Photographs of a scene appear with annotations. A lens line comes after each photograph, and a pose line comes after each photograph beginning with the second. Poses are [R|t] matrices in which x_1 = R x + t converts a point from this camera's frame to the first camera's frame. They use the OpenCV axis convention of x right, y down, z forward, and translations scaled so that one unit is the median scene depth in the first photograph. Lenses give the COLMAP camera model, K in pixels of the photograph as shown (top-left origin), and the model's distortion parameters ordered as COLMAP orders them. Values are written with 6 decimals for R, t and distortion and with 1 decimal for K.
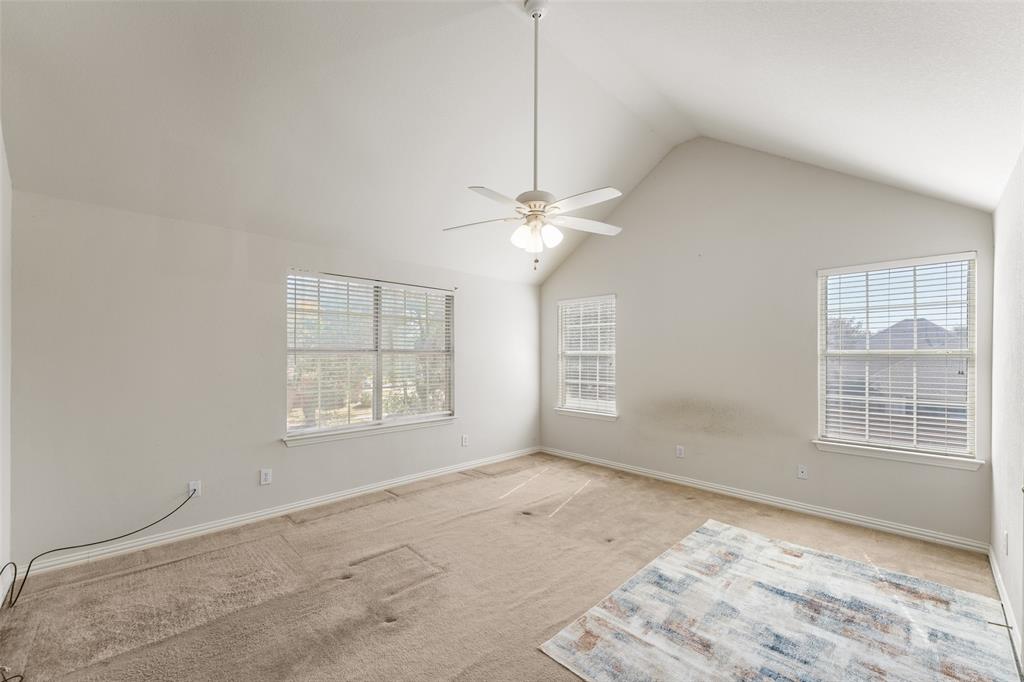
lens RADIAL K [[411.9, 0, 511.7], [0, 411.9, 350.2], [0, 0, 1]] dist [0.008110, 0.000011]
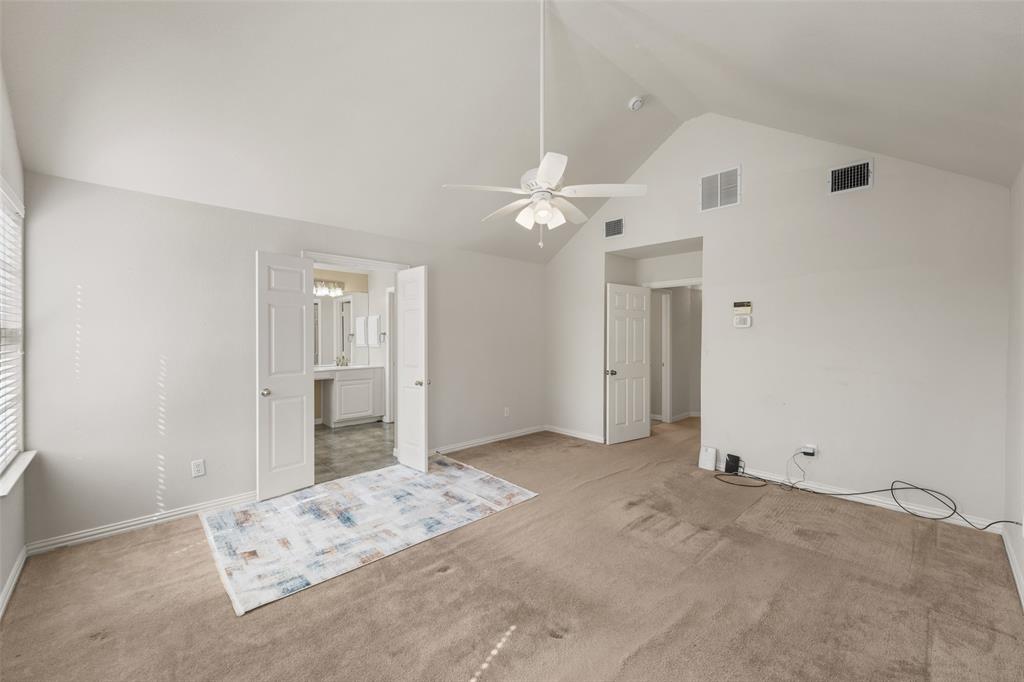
lens RADIAL K [[411.9, 0, 512.4], [0, 411.9, 342.6], [0, 0, 1]] dist [0.008110, 0.000011]
pose [[-0.999922, 0.001469, 0.012390, 0.134712], [0.001314, 0.999921, -0.012481, 0.066233], [-0.012407, -0.012463, -0.999845, 2.401058]]
